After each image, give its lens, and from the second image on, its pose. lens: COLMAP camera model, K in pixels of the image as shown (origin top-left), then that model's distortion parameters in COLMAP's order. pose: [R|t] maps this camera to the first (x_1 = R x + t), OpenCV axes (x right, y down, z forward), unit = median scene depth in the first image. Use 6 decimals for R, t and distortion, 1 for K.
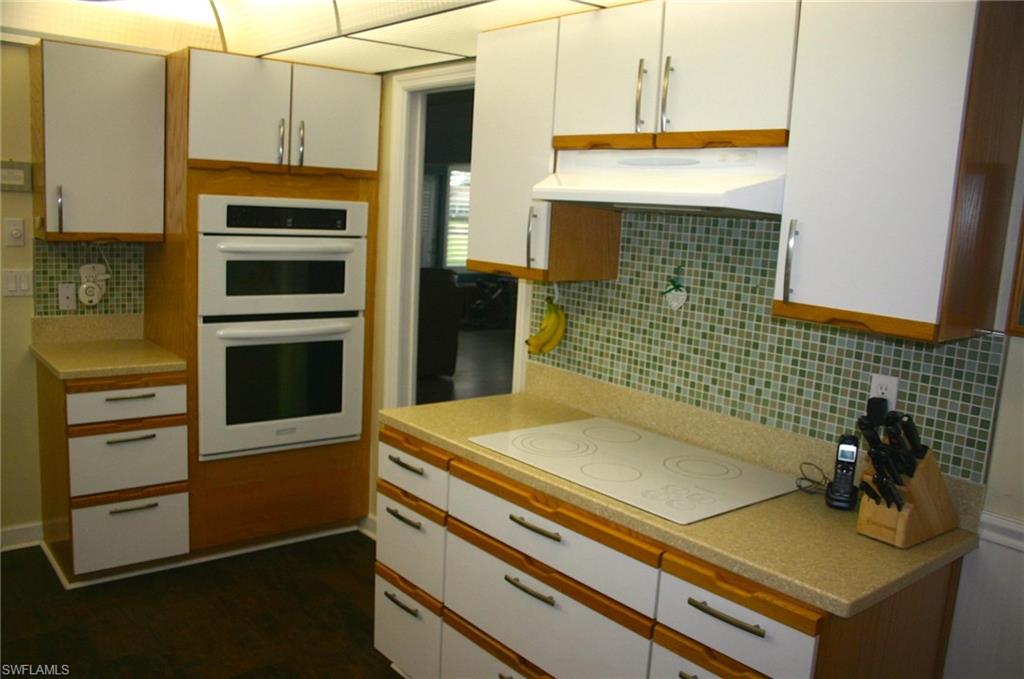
lens RADIAL K [[844.8, 0, 512.0], [0, 844.8, 339.5], [0, 0, 1]] dist [-0.117956, 0.081910]
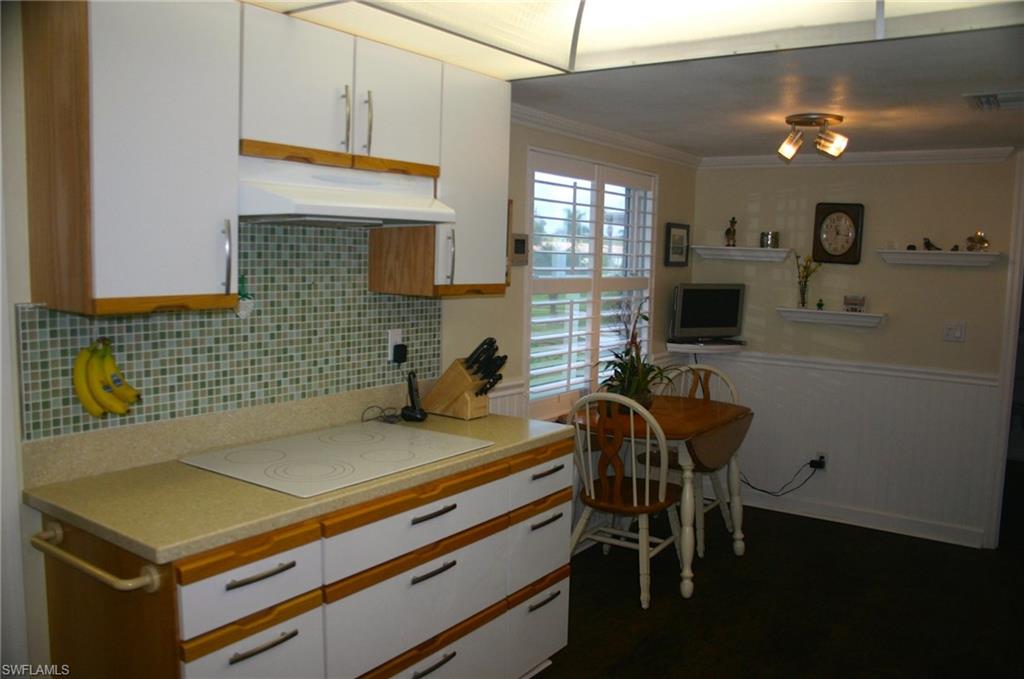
lens RADIAL K [[844.8, 0, 512.0], [0, 844.8, 339.5], [0, 0, 1]] dist [-0.117956, 0.081910]
pose [[-0.247181, -0.166639, 0.954533, -0.875266], [0.110987, 0.973749, 0.198734, -0.180557], [-0.962592, 0.155064, -0.222197, 0.951574]]
